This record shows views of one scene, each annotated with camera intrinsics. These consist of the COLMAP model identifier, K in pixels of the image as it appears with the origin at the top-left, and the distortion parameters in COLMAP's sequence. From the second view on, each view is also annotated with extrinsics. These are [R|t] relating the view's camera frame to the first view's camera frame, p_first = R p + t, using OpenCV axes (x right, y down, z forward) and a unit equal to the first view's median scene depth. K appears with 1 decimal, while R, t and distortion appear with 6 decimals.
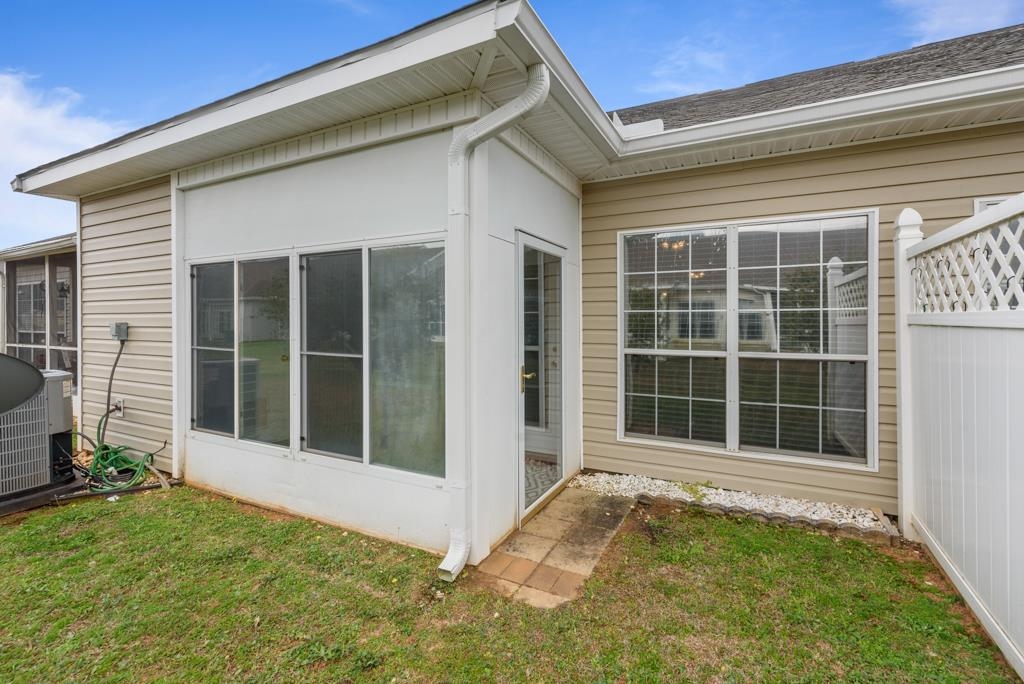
lens RADIAL K [[446.5, 0, 520.0], [0, 446.5, 341.1], [0, 0, 1]] dist [0.001047, 0.000134]
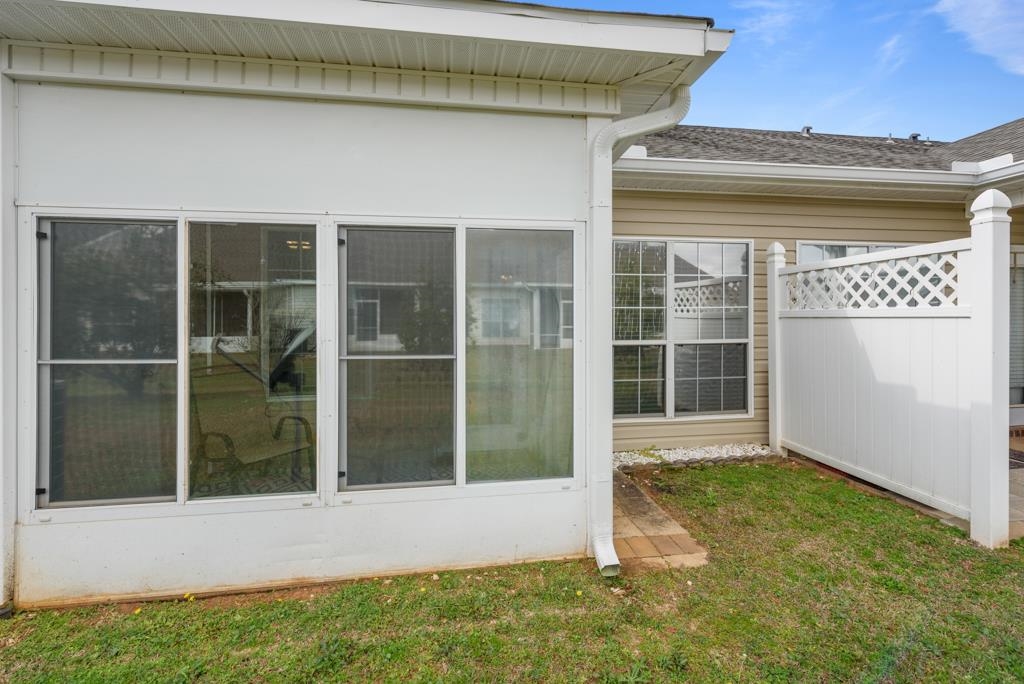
lens RADIAL K [[447.5, 0, 513.8], [0, 447.5, 338.1], [0, 0, 1]] dist [-0.000376, -0.000019]
pose [[0.818417, -0.027642, 0.573959, -0.722945], [0.030396, 0.999526, 0.004795, -0.001475], [-0.573820, 0.013521, 0.818870, 0.245945]]
